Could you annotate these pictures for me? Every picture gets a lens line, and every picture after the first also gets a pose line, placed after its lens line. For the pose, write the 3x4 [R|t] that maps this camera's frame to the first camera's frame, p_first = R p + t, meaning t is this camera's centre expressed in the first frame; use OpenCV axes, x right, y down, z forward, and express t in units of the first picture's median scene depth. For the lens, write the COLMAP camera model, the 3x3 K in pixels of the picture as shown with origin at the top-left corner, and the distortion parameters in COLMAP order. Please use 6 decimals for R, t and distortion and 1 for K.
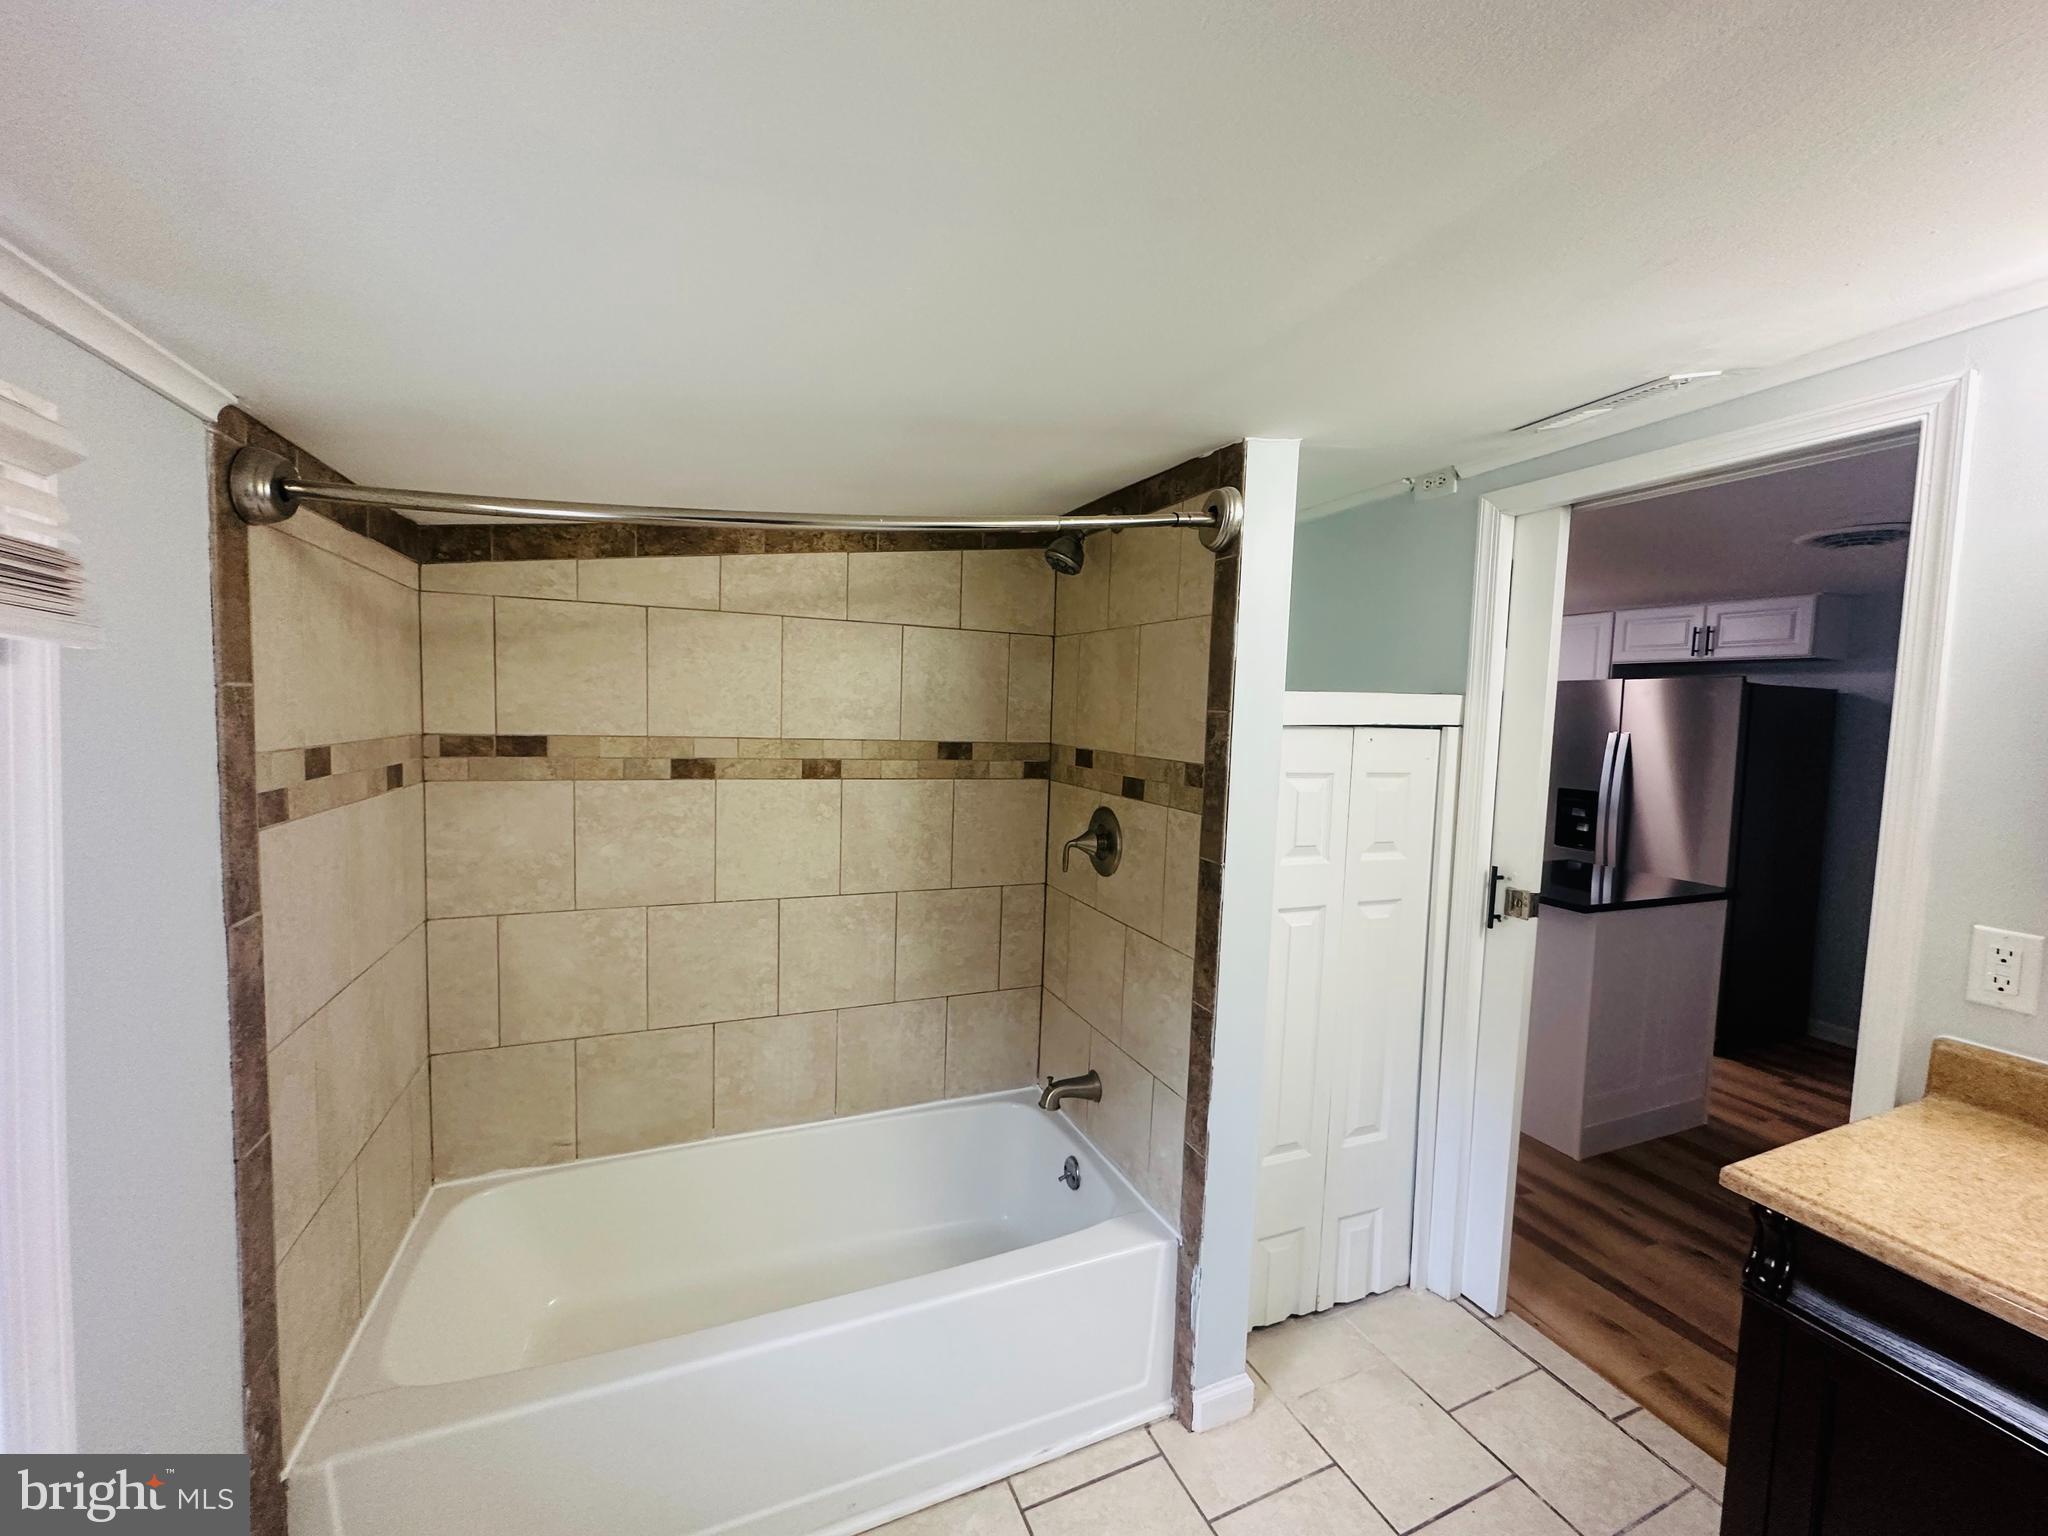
lens RADIAL K [[815.7, 0, 1024.0], [0, 815.7, 768.0], [0, 0, 1]] dist [0.000520, 0.000047]
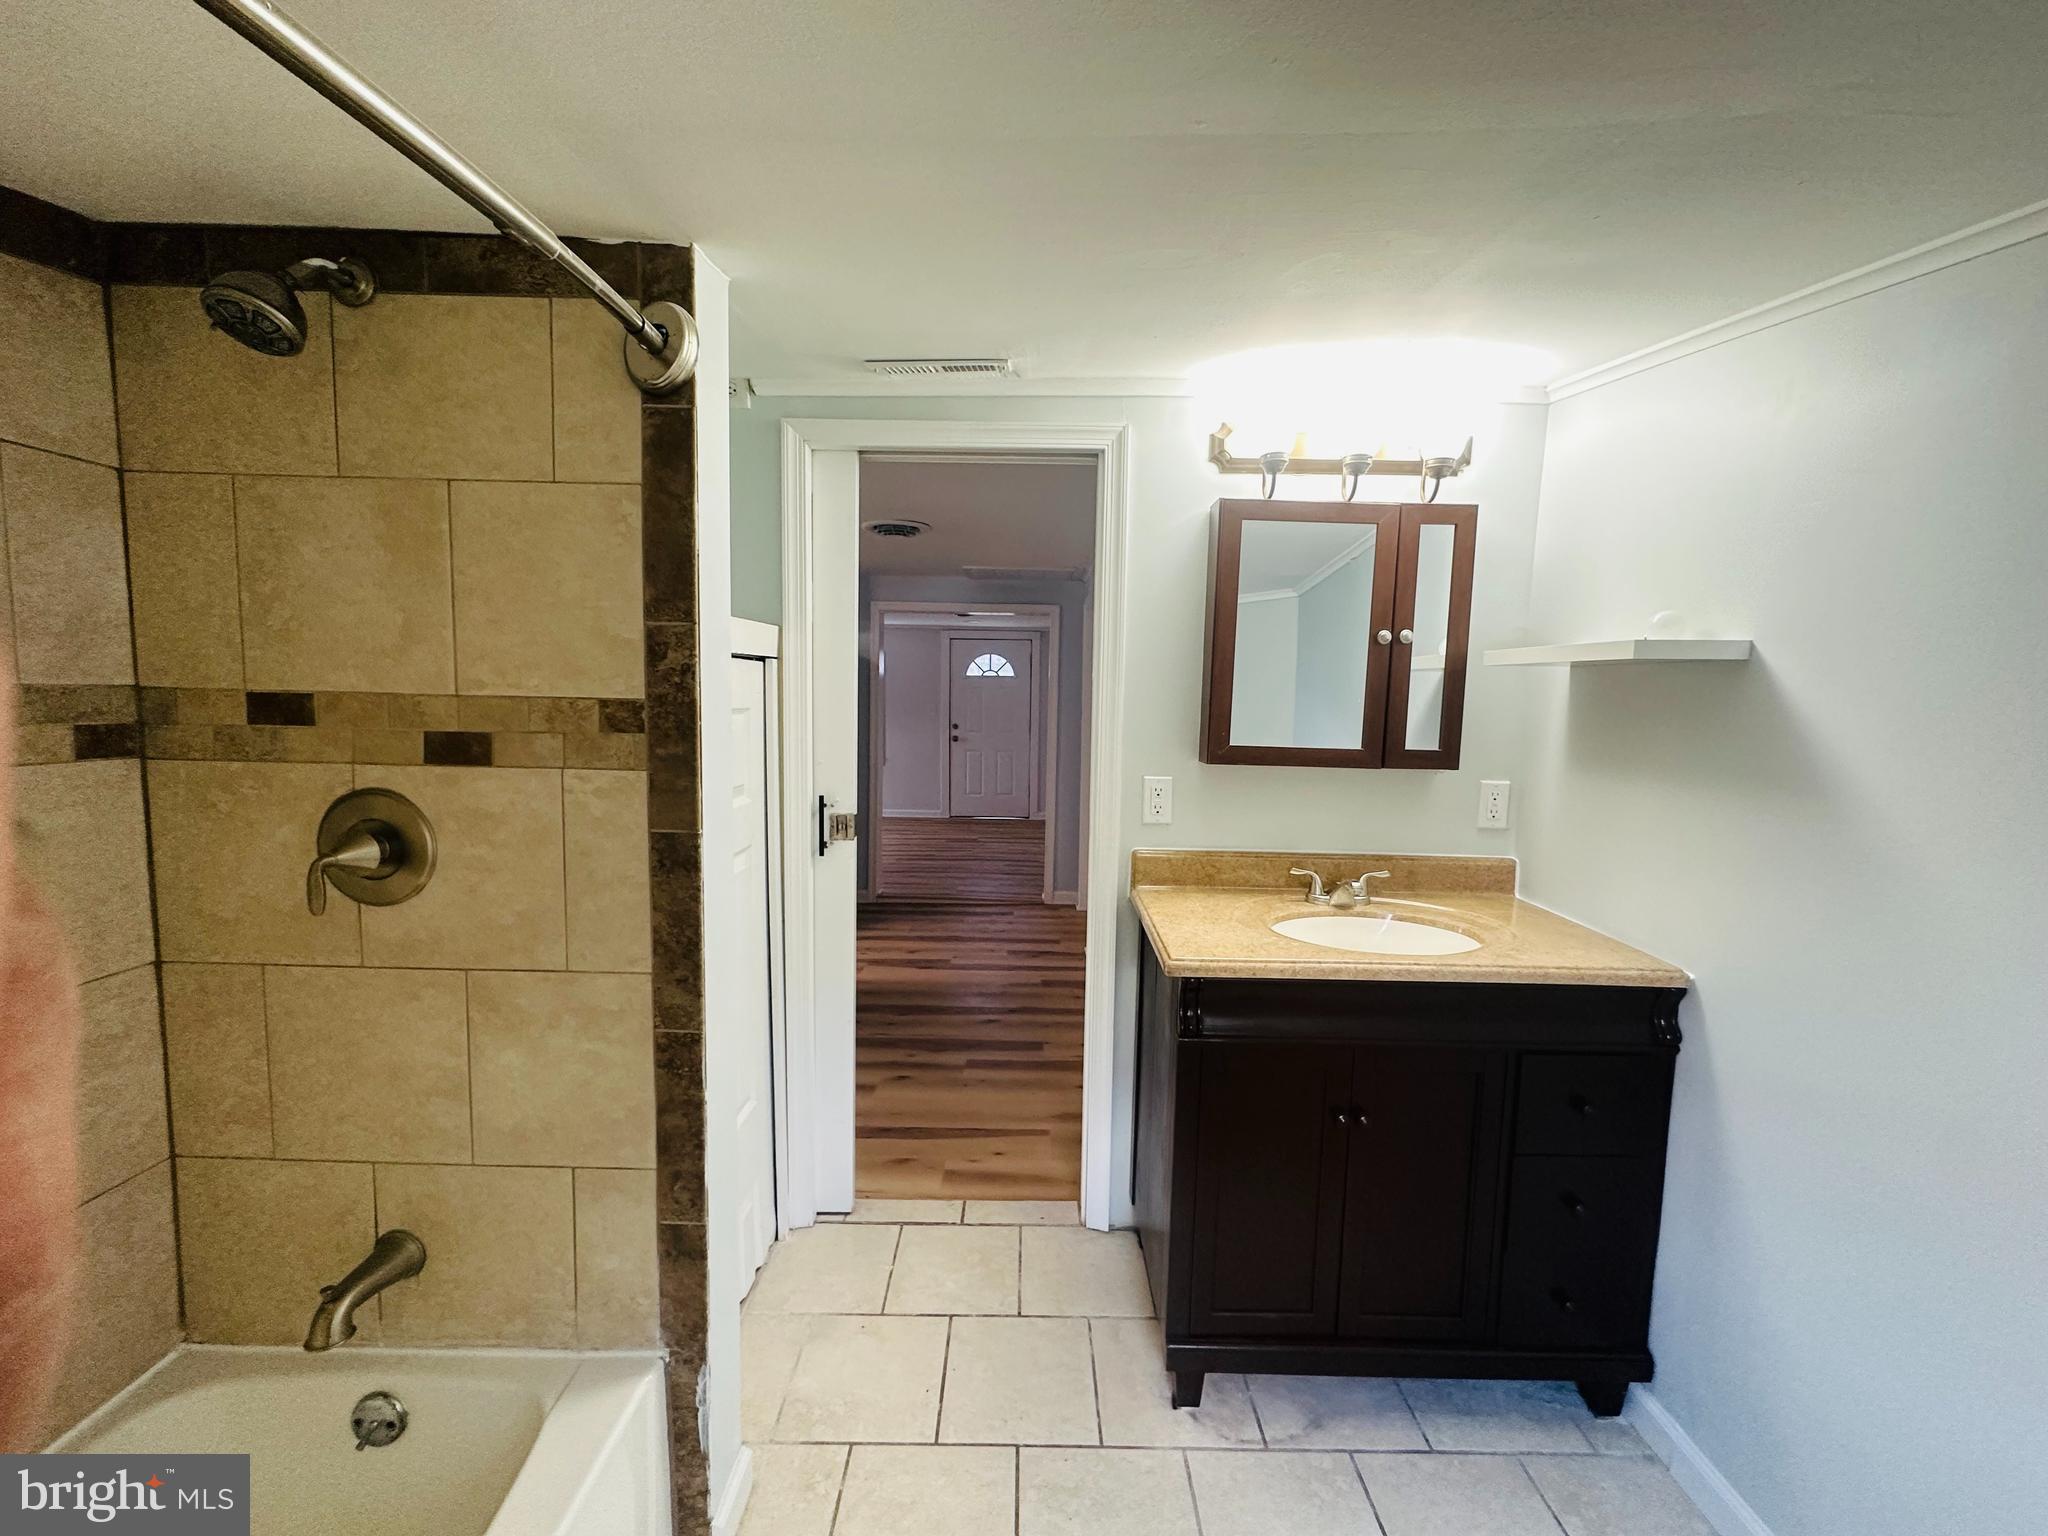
lens RADIAL K [[815.7, 0, 1024.0], [0, 815.7, 768.0], [0, 0, 1]] dist [0.000520, 0.000047]
pose [[0.396684, -0.106240, 0.911787, -0.287018], [0.061836, 0.994117, 0.088930, 0.011675], [-0.915870, 0.021104, 0.400920, 0.398853]]
